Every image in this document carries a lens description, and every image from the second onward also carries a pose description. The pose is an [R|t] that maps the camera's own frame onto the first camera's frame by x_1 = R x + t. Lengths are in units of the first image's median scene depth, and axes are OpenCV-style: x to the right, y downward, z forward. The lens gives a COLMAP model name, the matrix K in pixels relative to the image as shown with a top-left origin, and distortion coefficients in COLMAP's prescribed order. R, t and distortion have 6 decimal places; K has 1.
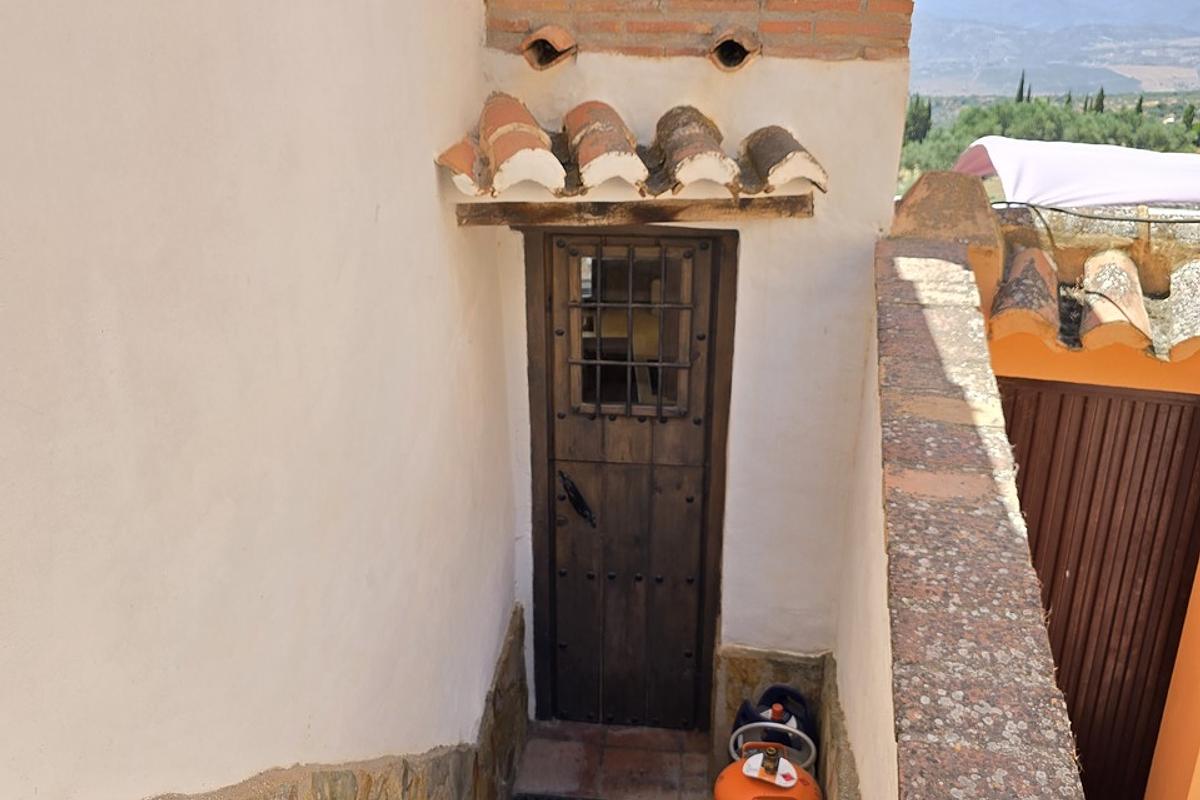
lens RADIAL K [[1065.3, 0, 600.0], [0, 1065.3, 400.0], [0, 0, 1]] dist [0.010309, 0.003448]
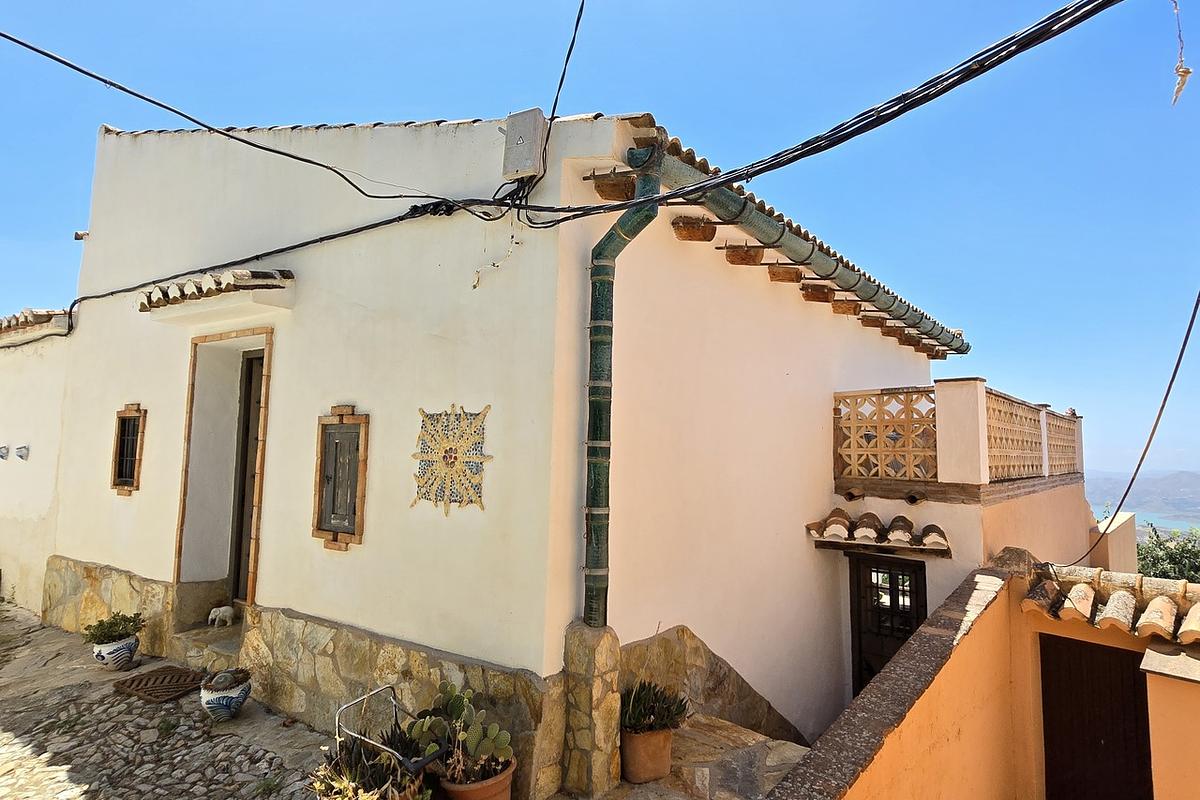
lens RADIAL K [[698.7, 0, 600.0], [0, 698.7, 400.0], [0, 0, 1]] dist [0.000976, -0.000240]
pose [[0.836002, -0.026290, -0.548096, 0.455572], [-0.203852, 0.912486, -0.354702, 0.285972], [0.509455, 0.408263, 0.757481, -1.015951]]
